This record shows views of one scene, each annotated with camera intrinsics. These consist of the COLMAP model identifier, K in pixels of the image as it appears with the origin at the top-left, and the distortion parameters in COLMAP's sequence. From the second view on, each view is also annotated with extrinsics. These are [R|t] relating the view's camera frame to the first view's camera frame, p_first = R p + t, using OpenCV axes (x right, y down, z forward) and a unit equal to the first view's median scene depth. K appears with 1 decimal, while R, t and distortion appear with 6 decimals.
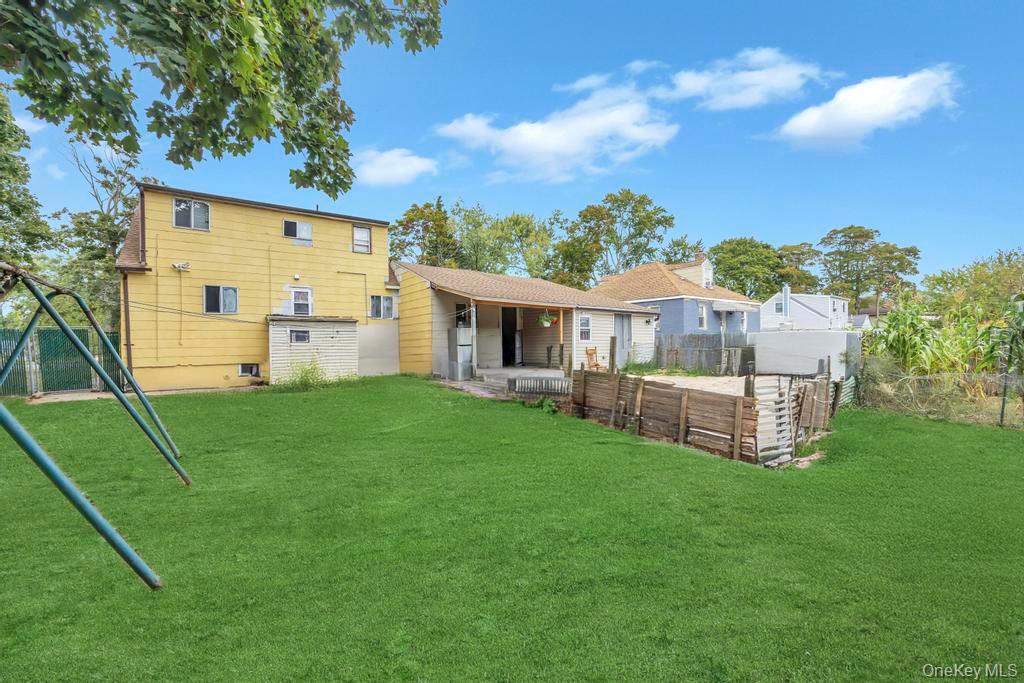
lens RADIAL K [[400.6, 0, 512.0], [0, 400.6, 341.5], [0, 0, 1]] dist [-0.001355, -0.000199]
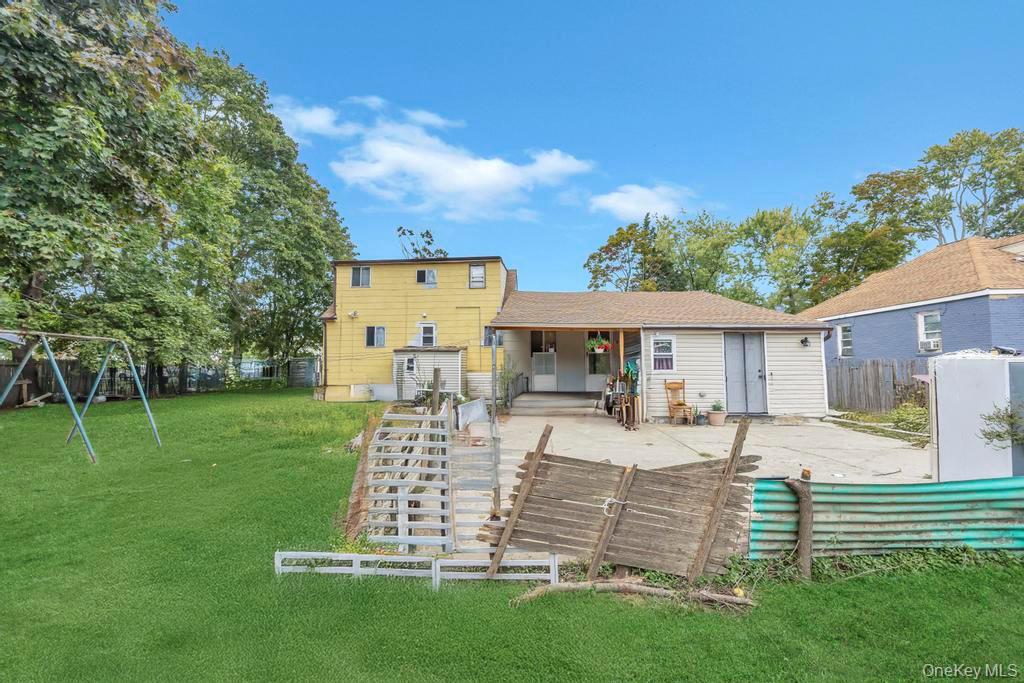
lens RADIAL K [[400.6, 0, 512.0], [0, 400.6, 341.5], [0, 0, 1]] dist [-0.001355, -0.000199]
pose [[0.772256, -0.033684, -0.634418, 0.411881], [-0.006858, 0.998093, -0.061342, -0.008308], [0.635275, 0.051722, 0.770552, 0.231189]]
